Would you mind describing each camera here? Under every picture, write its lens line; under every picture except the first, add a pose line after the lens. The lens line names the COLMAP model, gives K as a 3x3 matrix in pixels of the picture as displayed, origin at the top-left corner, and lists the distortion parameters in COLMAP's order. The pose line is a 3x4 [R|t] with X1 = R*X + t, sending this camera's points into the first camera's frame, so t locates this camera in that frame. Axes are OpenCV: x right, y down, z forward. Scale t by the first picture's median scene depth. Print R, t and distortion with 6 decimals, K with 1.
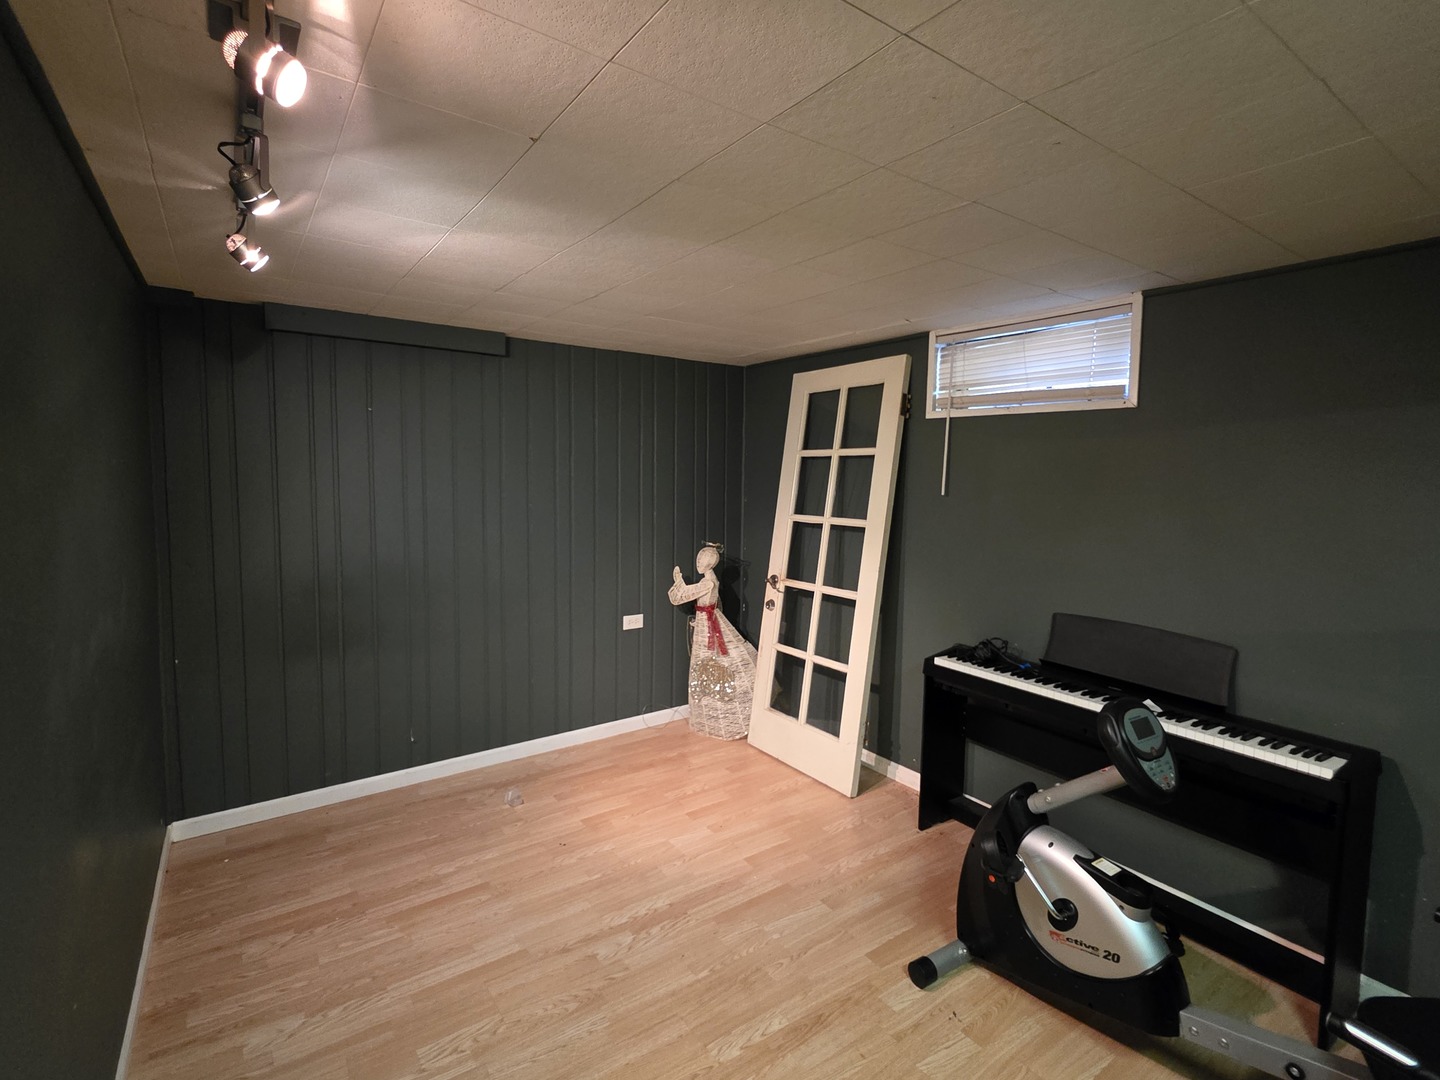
lens RADIAL K [[680.8, 0, 711.2], [0, 680.8, 535.5], [0, 0, 1]] dist [-0.003773, 0.001197]
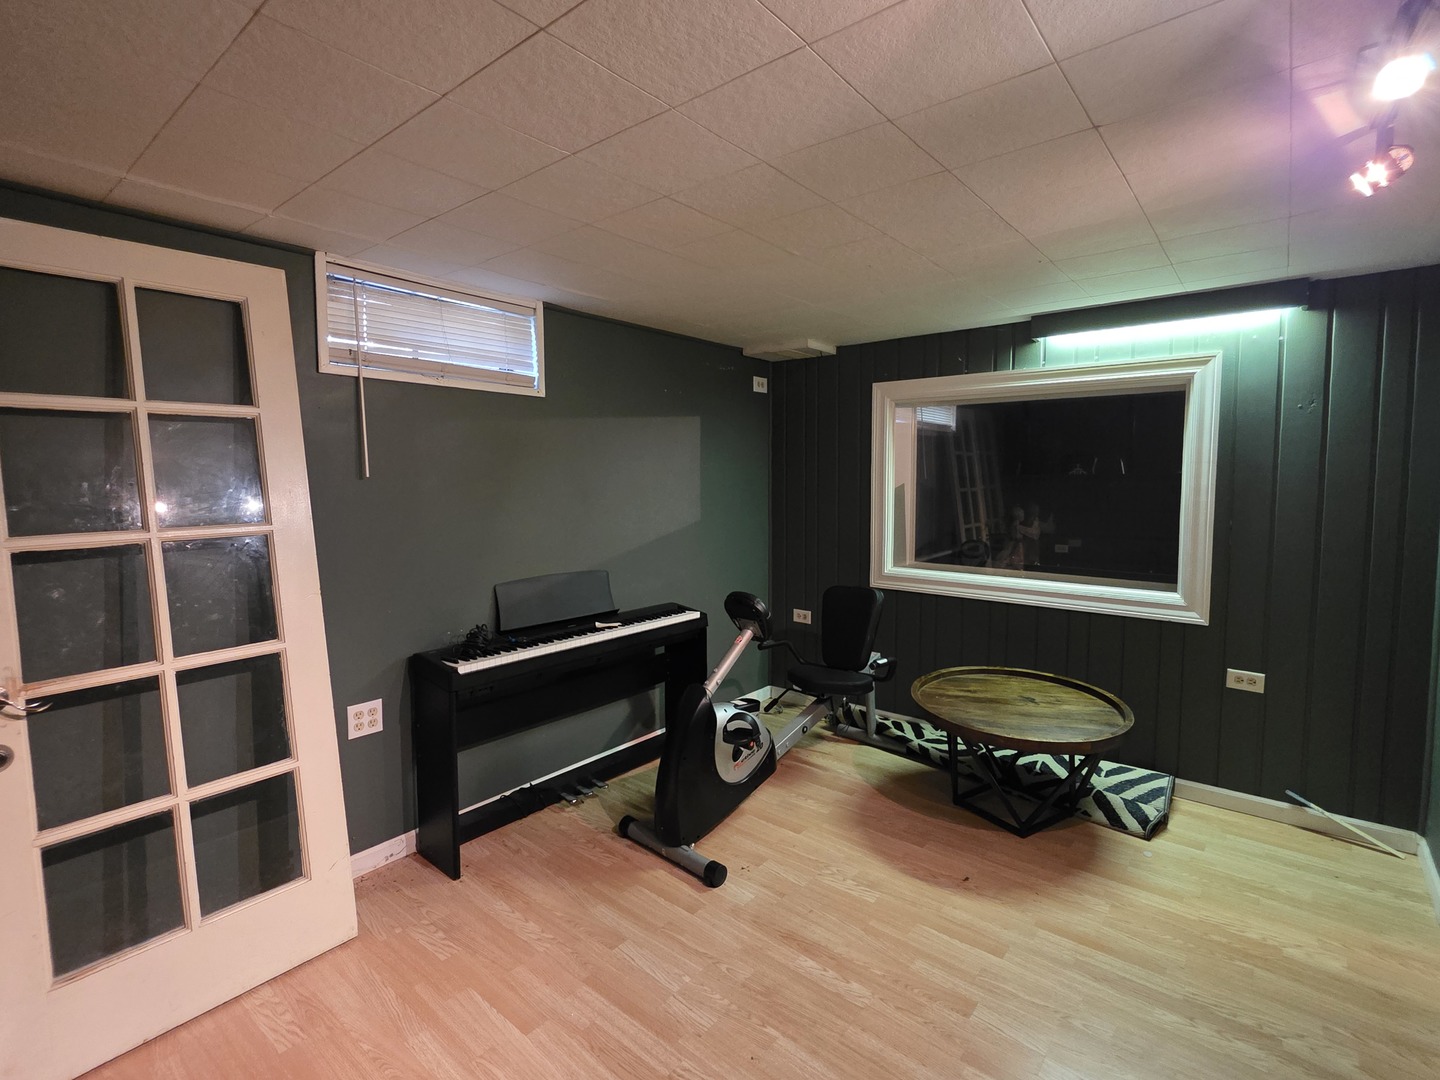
lens RADIAL K [[680.8, 0, 712.5], [0, 680.8, 533.8], [0, 0, 1]] dist [-0.003773, 0.001197]
pose [[-0.257650, -0.095943, 0.961463, -0.642089], [0.092229, 0.988073, 0.123314, -0.069688], [-0.961826, 0.120447, -0.245728, 1.032592]]
